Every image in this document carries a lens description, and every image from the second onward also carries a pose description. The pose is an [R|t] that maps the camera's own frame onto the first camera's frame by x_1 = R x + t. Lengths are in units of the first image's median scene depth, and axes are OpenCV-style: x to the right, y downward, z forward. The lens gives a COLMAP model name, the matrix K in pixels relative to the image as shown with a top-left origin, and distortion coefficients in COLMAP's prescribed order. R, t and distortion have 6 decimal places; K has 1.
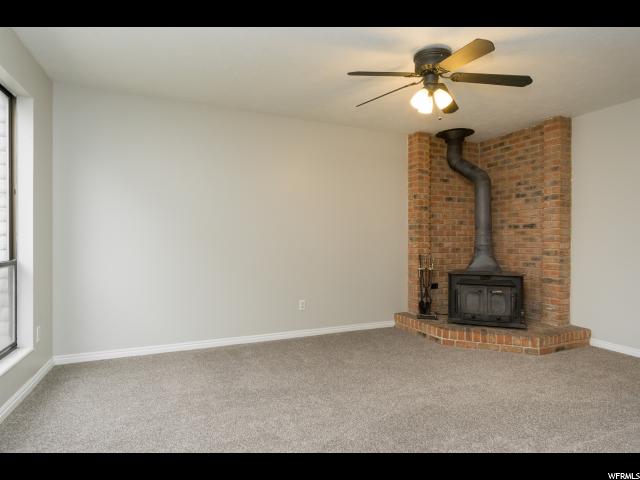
lens RADIAL K [[343.1, 0, 320.8], [0, 343.1, 237.8], [0, 0, 1]] dist [0.003425, 0.003298]
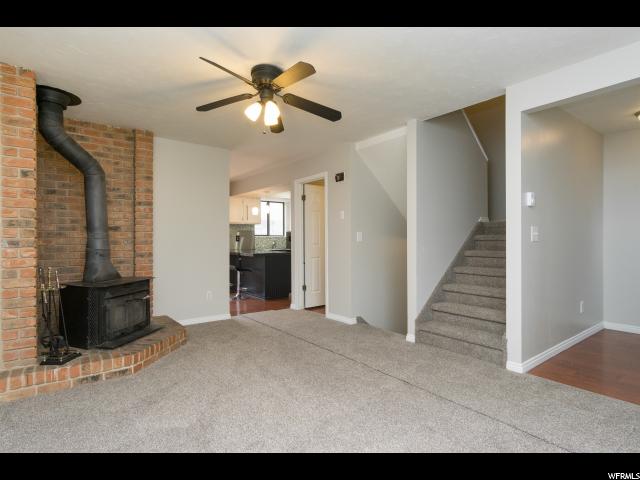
lens RADIAL K [[343.1, 0, 322.5], [0, 343.1, 240.5], [0, 0, 1]] dist [0.003425, 0.003298]
pose [[-0.253664, 0.001289, 0.967291, -0.477776], [0.007753, 0.999970, 0.000701, 0.002244], [-0.967261, 0.007678, -0.253667, 0.684935]]
